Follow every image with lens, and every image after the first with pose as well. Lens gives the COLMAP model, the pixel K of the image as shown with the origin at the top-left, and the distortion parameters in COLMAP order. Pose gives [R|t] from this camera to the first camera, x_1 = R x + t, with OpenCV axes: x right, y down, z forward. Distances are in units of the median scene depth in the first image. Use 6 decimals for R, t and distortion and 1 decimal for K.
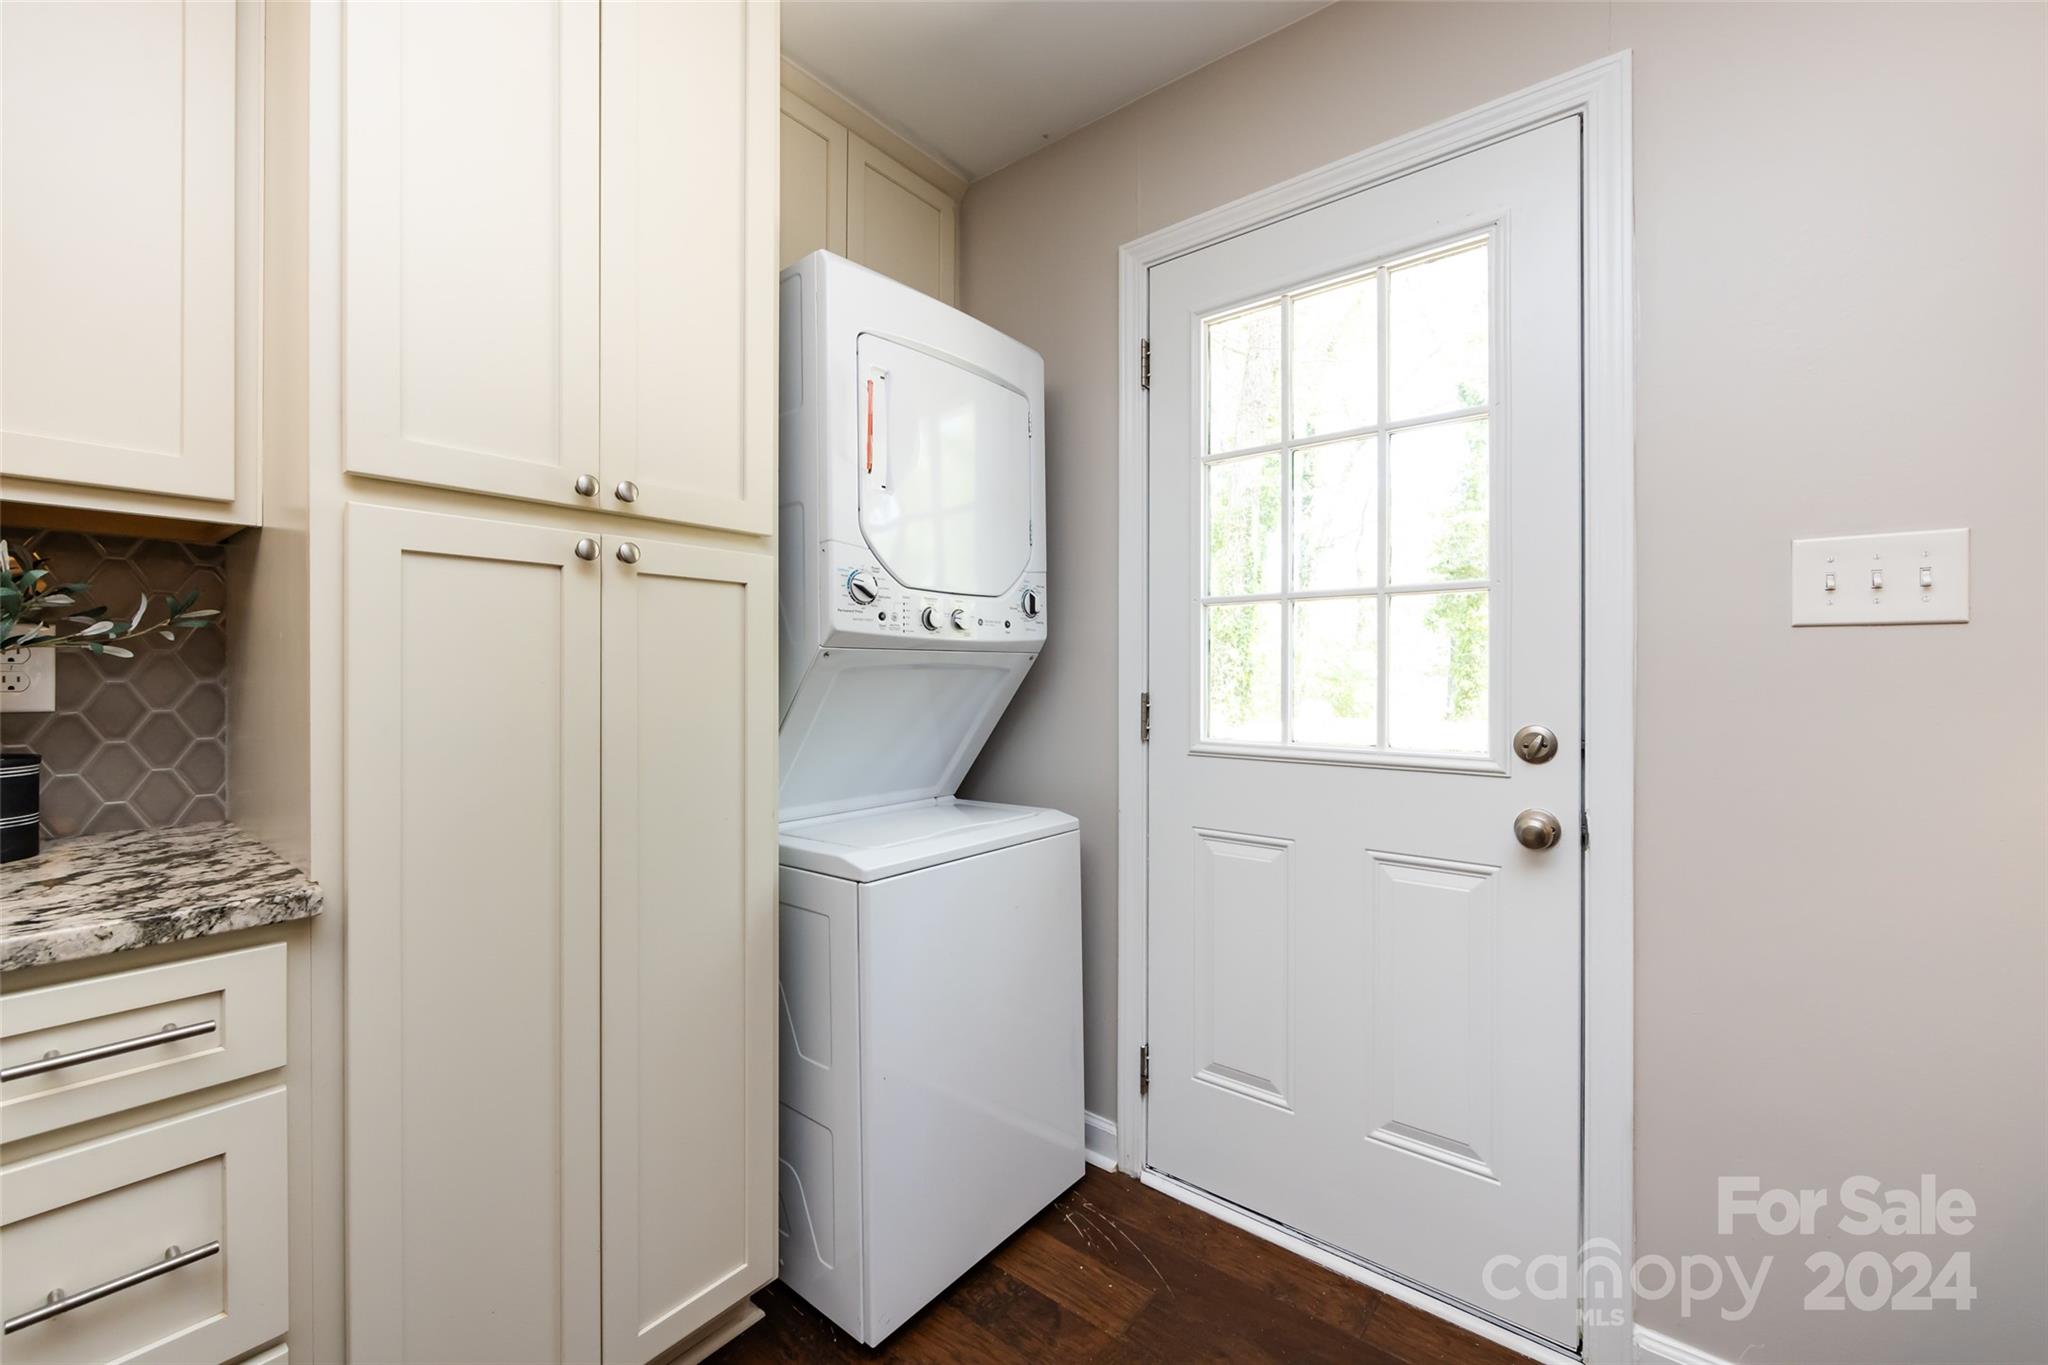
lens RADIAL K [[801.5, 0, 1025.4], [0, 801.5, 676.2], [0, 0, 1]] dist [-0.005969, -0.000200]
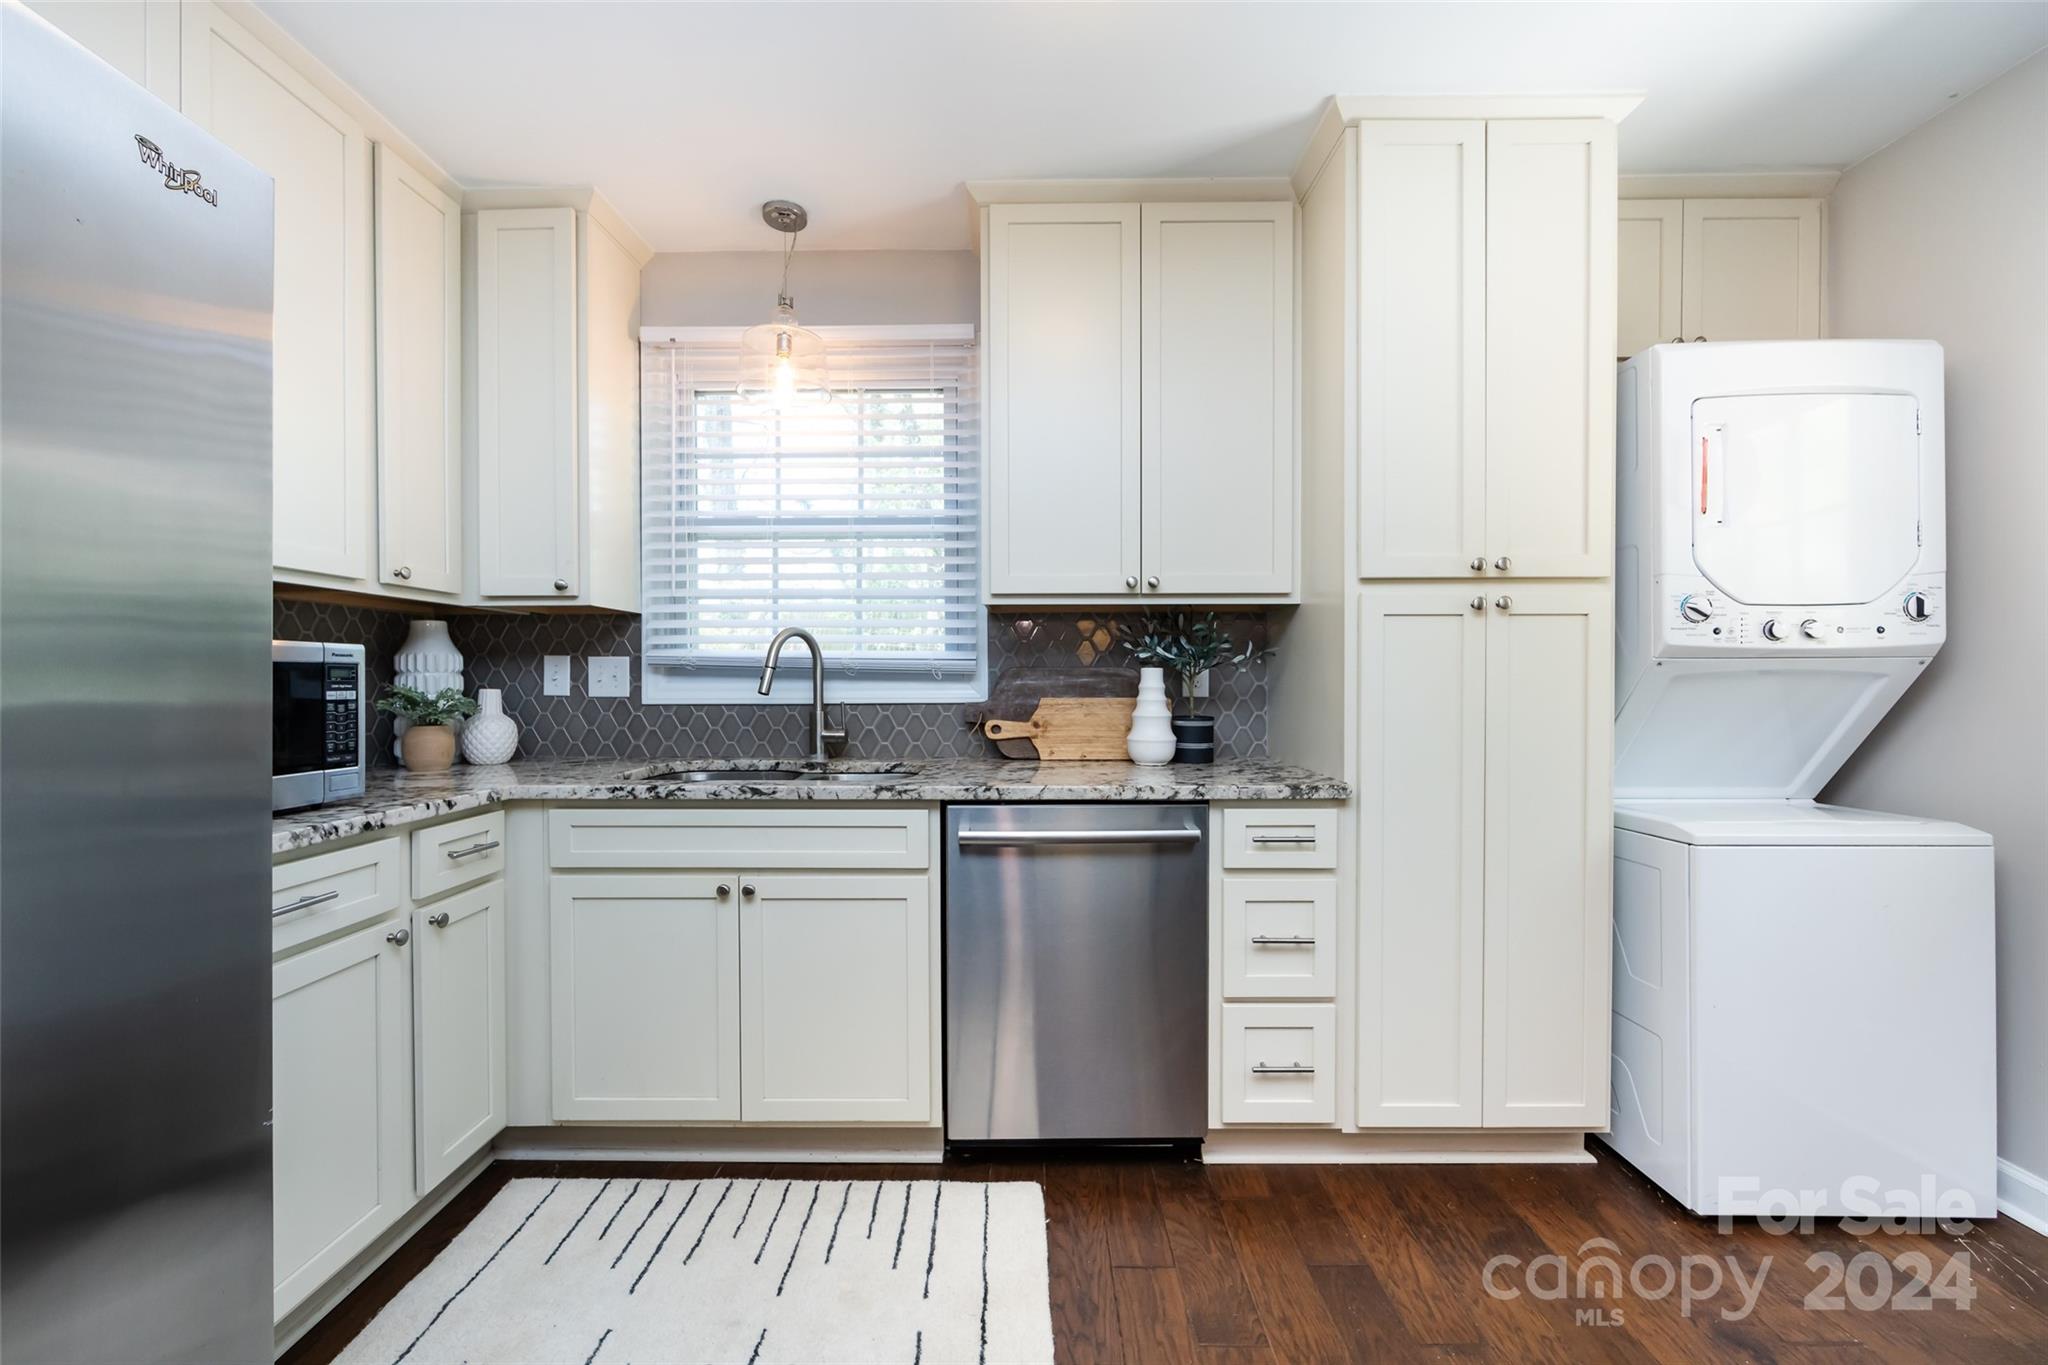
lens RADIAL K [[801.5, 0, 1017.2], [0, 801.5, 685.9], [0, 0, 1]] dist [-0.005969, -0.000200]
pose [[0.608521, 0.006185, -0.793514, 0.133425], [-0.001550, 0.999977, 0.006605, 0.000883], [0.793536, -0.002790, 0.608517, -0.565579]]
